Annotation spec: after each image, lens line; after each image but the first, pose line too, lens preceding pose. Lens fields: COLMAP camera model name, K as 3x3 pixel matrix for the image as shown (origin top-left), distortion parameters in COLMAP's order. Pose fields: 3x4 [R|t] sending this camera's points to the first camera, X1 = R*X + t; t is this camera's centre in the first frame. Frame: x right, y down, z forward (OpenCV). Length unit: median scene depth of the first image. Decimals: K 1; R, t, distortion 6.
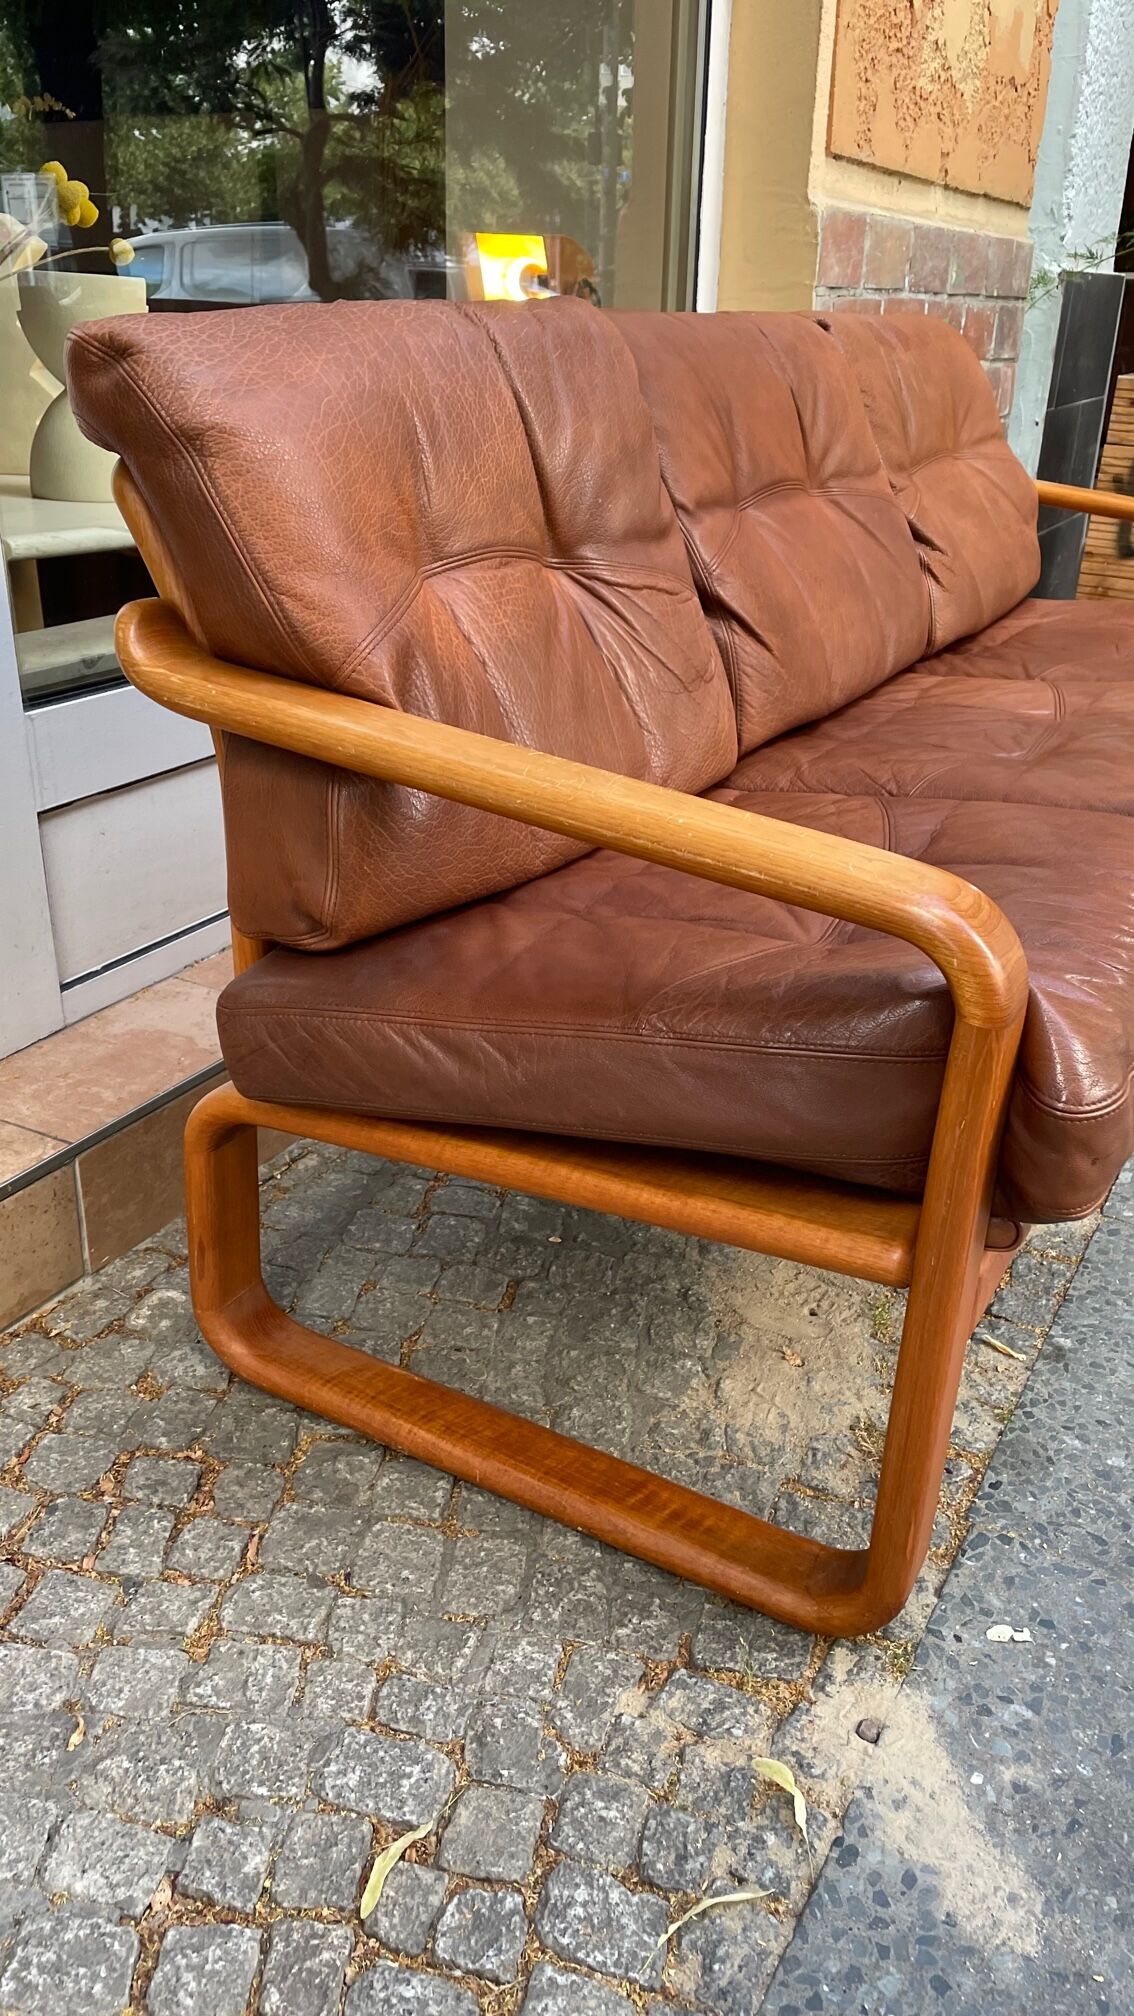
lens RADIAL K [[1526.2, 0, 555.5], [0, 1526.2, 990.2], [0, 0, 1]] dist [0.072351, -0.108818]
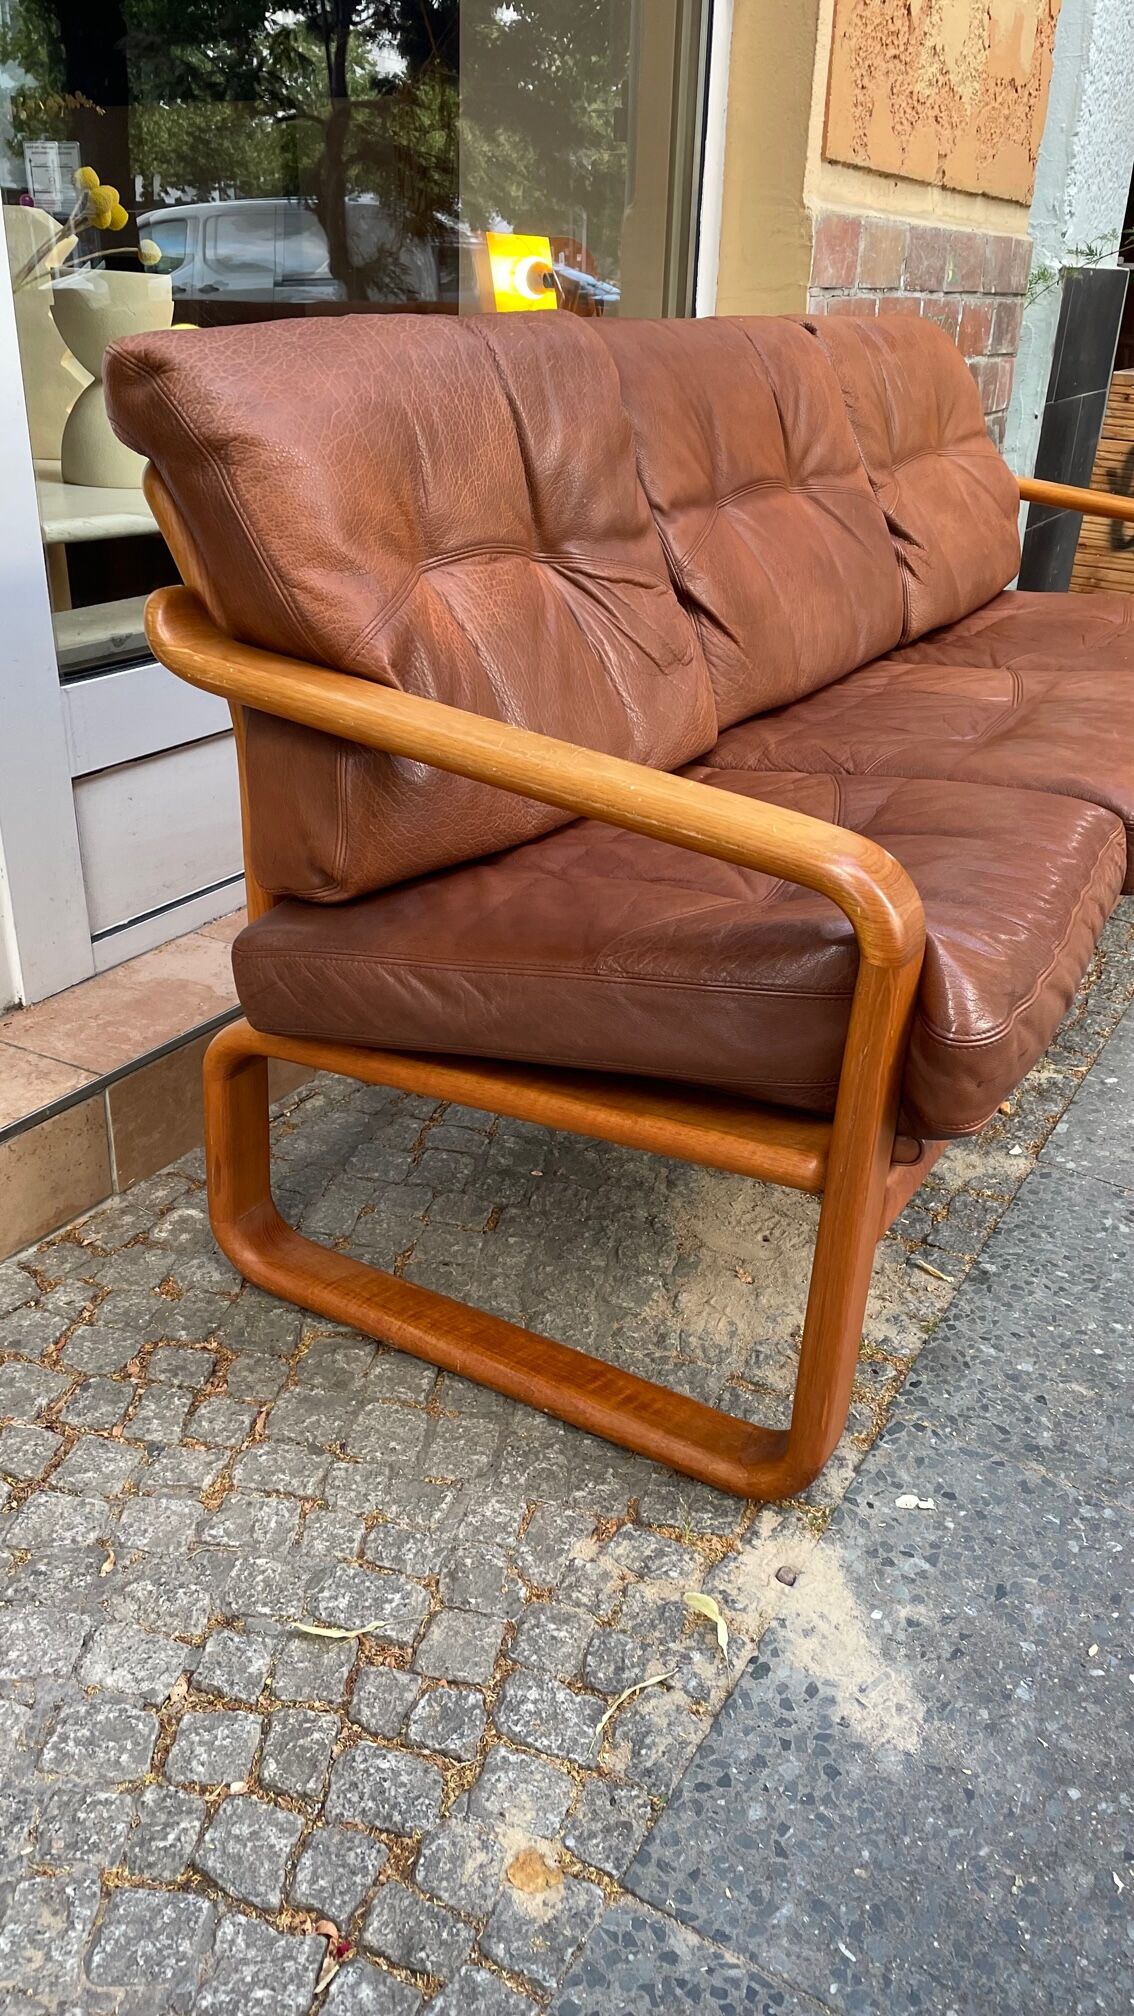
lens RADIAL K [[1526.2, 0, 560.4], [0, 1526.2, 1016.4], [0, 0, 1]] dist [0.072351, -0.108818]
pose [[0.999865, 0.014643, -0.007399, 0.029262], [-0.014430, 0.999502, 0.028065, 0.023571], [0.007806, -0.027954, 0.999579, -0.126987]]
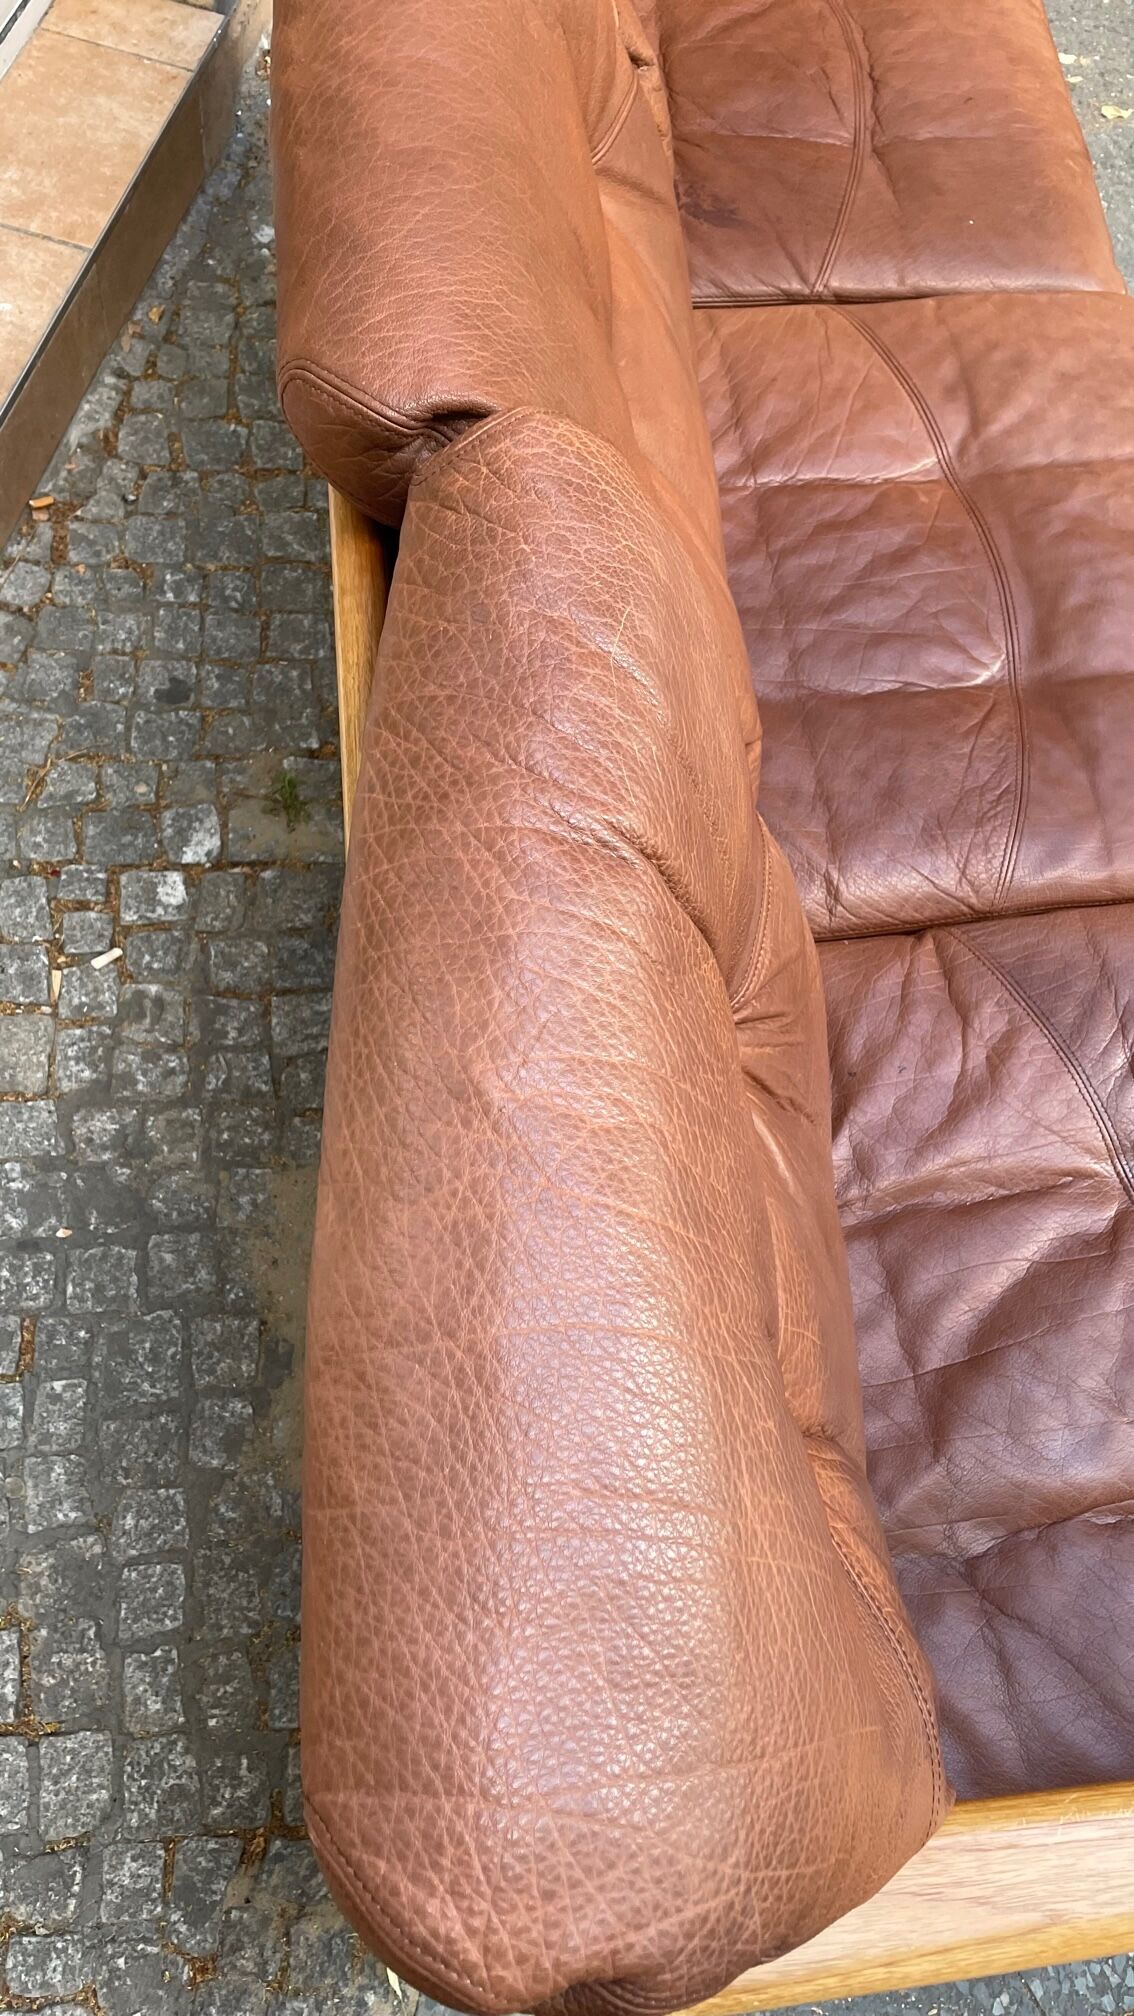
lens RADIAL K [[1526.2, 0, 566.4], [0, 1526.2, 1022.0], [0, 0, 1]] dist [0.072351, -0.108818]
pose [[0.958409, -0.207834, 0.195594, 0.163981], [0.025095, 0.744053, 0.667649, -0.647888], [-0.284292, -0.634972, 0.718323, 0.450541]]
